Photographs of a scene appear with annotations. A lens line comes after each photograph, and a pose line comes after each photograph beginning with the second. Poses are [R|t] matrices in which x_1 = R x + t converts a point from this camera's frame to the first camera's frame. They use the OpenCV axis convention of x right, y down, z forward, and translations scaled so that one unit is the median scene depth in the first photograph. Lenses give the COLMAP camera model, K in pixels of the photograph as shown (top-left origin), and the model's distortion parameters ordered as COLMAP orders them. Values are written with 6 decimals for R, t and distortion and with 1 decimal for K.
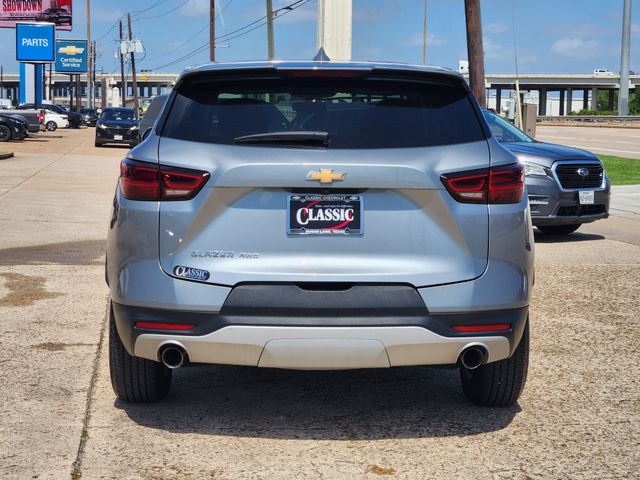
lens RADIAL K [[1206.7, 0, 320.0], [0, 1206.7, 240.0], [0, 0, 1]] dist [-0.442323, 4.669379]
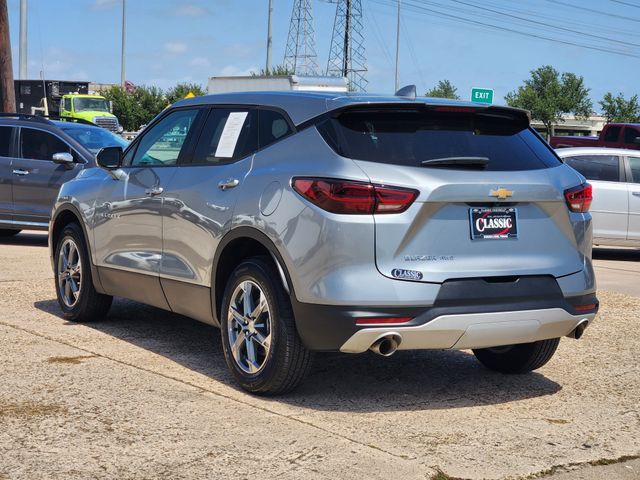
lens RADIAL K [[1206.7, 0, 320.0], [0, 1206.7, 240.0], [0, 0, 1]] dist [-0.442323, 4.669379]
pose [[0.874398, -0.027232, 0.484445, -0.762601], [0.034144, 0.999402, -0.005450, -0.002933], [-0.484006, 0.021306, 0.874805, -0.008089]]
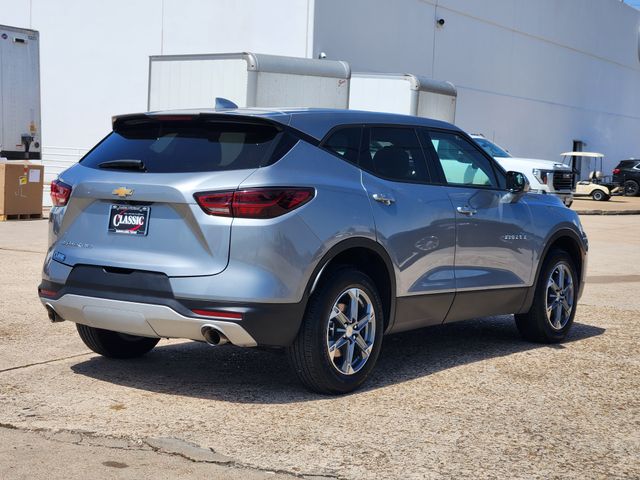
lens RADIAL K [[1206.7, 0, 320.0], [0, 1206.7, 240.0], [0, 0, 1]] dist [-0.442323, 4.669379]
pose [[0.797353, 0.052009, -0.601268, 1.003575], [-0.078681, 0.996735, -0.018124, 0.009581], [0.598362, 0.061759, 0.798842, 0.038472]]
